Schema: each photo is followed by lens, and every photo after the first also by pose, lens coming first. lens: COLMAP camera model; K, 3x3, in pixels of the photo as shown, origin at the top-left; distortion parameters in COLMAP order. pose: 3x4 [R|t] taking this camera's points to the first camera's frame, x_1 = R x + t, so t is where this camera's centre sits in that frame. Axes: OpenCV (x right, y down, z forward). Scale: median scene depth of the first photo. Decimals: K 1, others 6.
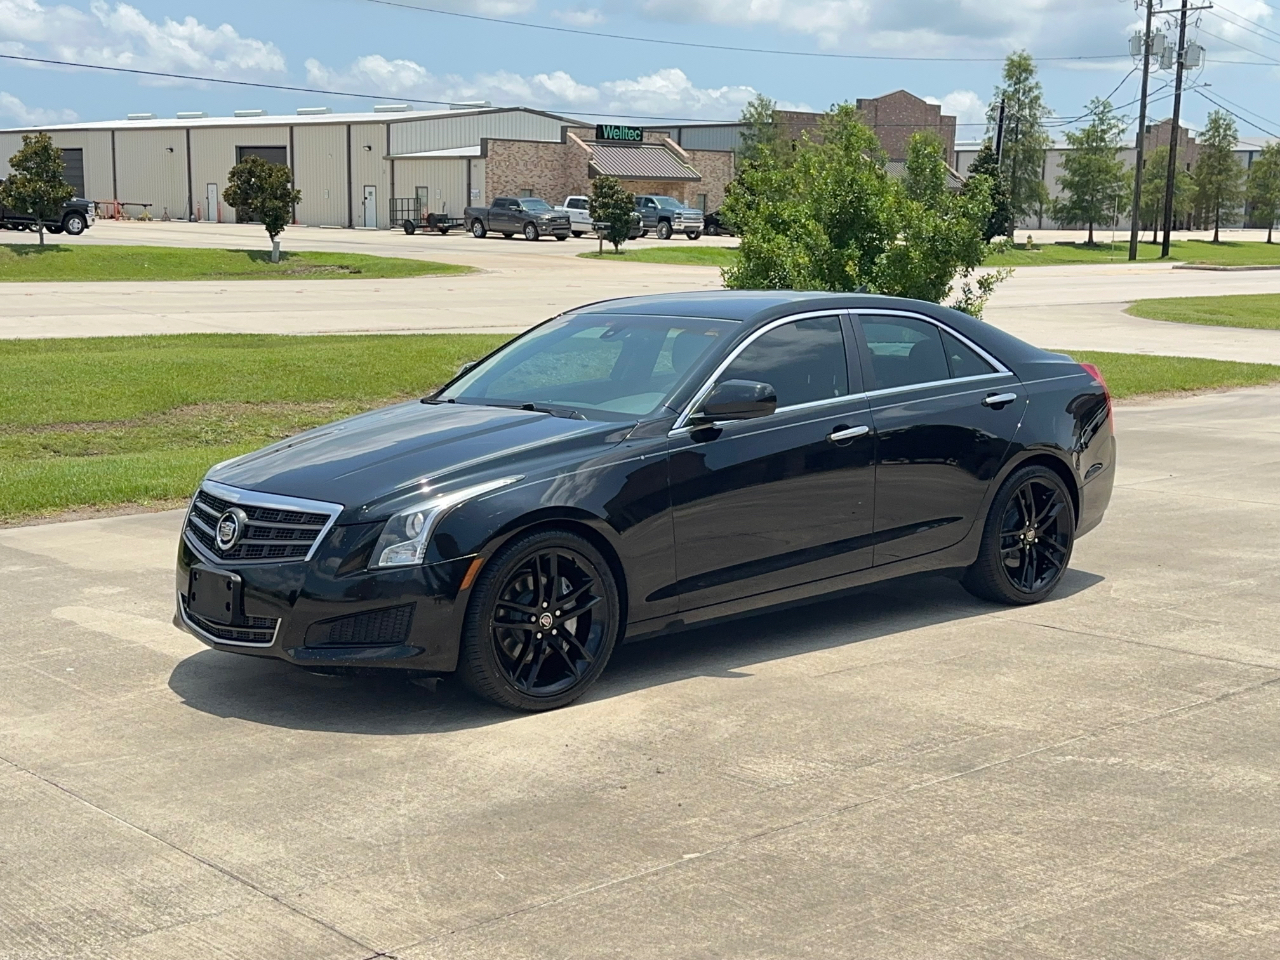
lens RADIAL K [[1748.7, 0, 631.8], [0, 1748.7, 479.3], [0, 0, 1]] dist [0.188250, -0.355840]
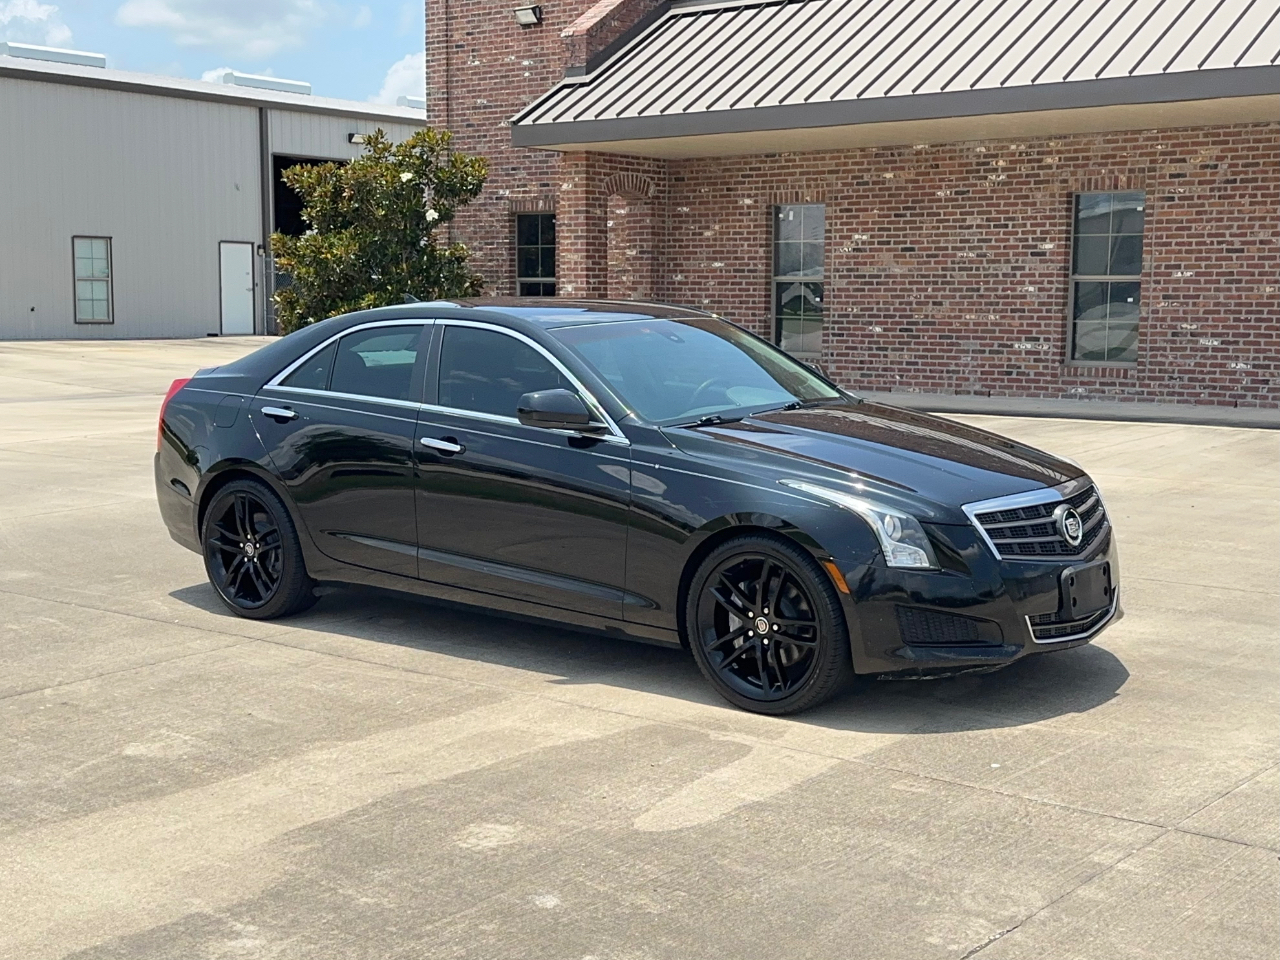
lens RADIAL K [[1748.7, 0, 631.8], [0, 1748.7, 479.3], [0, 0, 1]] dist [0.188250, -0.355840]
pose [[-0.163852, -0.117196, 0.979499, -0.923182], [0.139685, 0.980157, 0.140642, -0.137492], [-0.976545, 0.159865, -0.144230, 1.090115]]
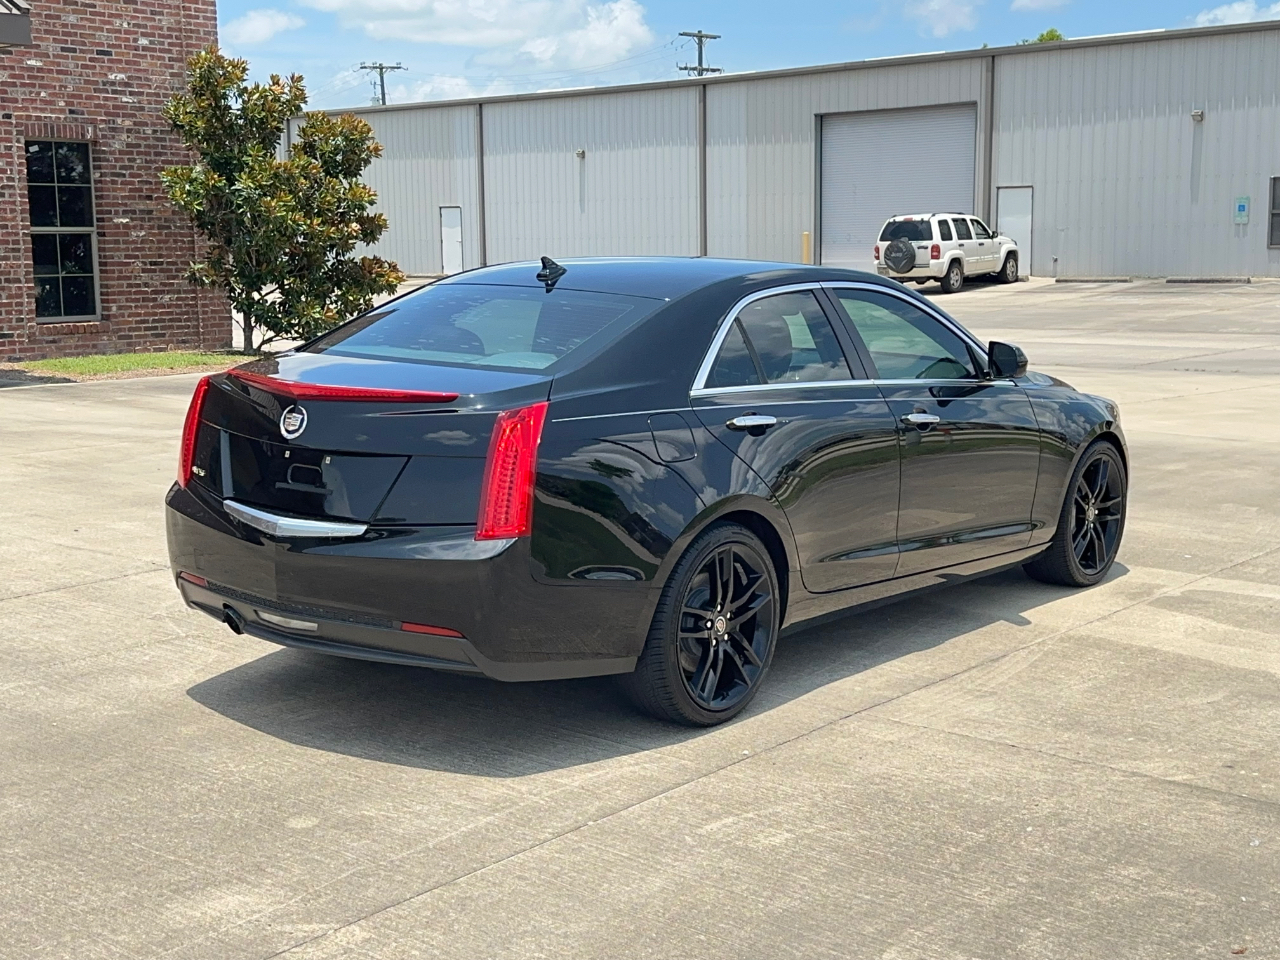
lens RADIAL K [[1758.4, 0, 641.9], [0, 1758.4, 467.8], [0, 0, 1]] dist [0.178551, -0.302859]
pose [[-0.982486, 0.018442, -0.185424, 0.239709], [-0.033296, 0.961701, 0.272071, -0.236259], [0.183340, 0.273480, -0.944243, 1.795789]]
